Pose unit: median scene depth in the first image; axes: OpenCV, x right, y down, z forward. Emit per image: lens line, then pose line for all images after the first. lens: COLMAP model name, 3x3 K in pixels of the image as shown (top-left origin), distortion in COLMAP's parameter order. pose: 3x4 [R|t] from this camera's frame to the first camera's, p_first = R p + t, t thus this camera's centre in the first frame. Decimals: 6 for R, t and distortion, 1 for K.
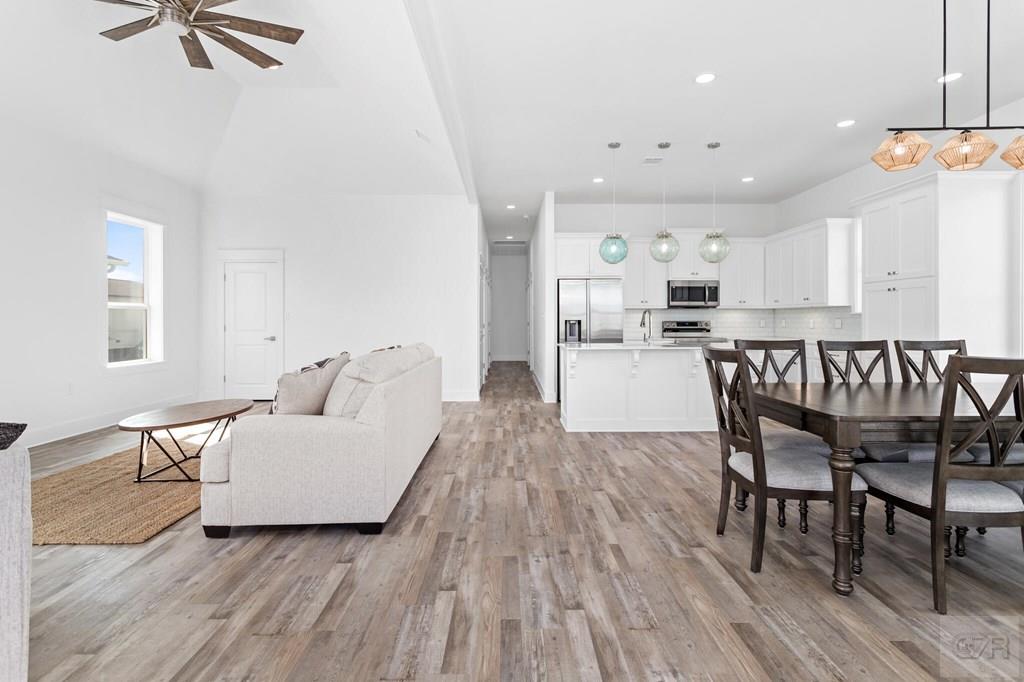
lens RADIAL K [[490.6, 0, 511.5], [0, 490.6, 321.8], [0, 0, 1]] dist [0.008392, 0.000749]
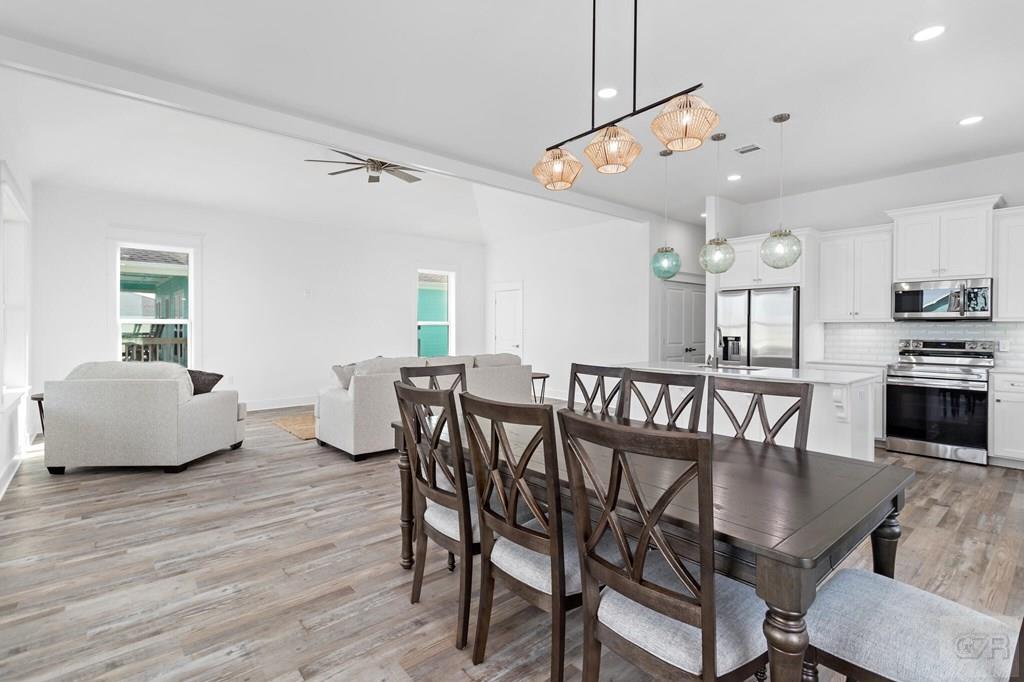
lens RADIAL K [[483.0, 0, 507.6], [0, 483.0, 335.0], [0, 0, 1]] dist [0.002723, 0.000311]
pose [[0.638906, 0.015205, -0.769134, 1.138990], [-0.006047, 0.999873, 0.014743, -0.035229], [0.769261, -0.004768, 0.638917, 0.271887]]
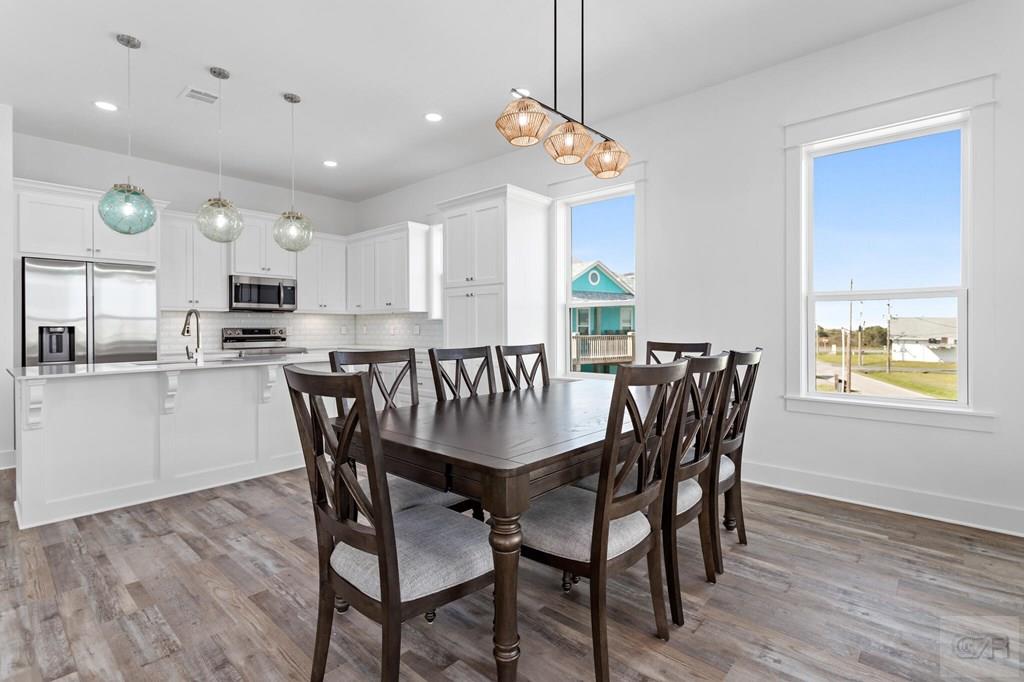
lens RADIAL K [[486.5, 0, 514.8], [0, 486.5, 326.4], [0, 0, 1]] dist [0.000985, 0.000340]
pose [[0.673962, -0.000581, 0.738765, 0.129667], [0.006213, 0.999969, -0.004882, 0.006252], [-0.738739, 0.007881, 0.673945, 0.359842]]
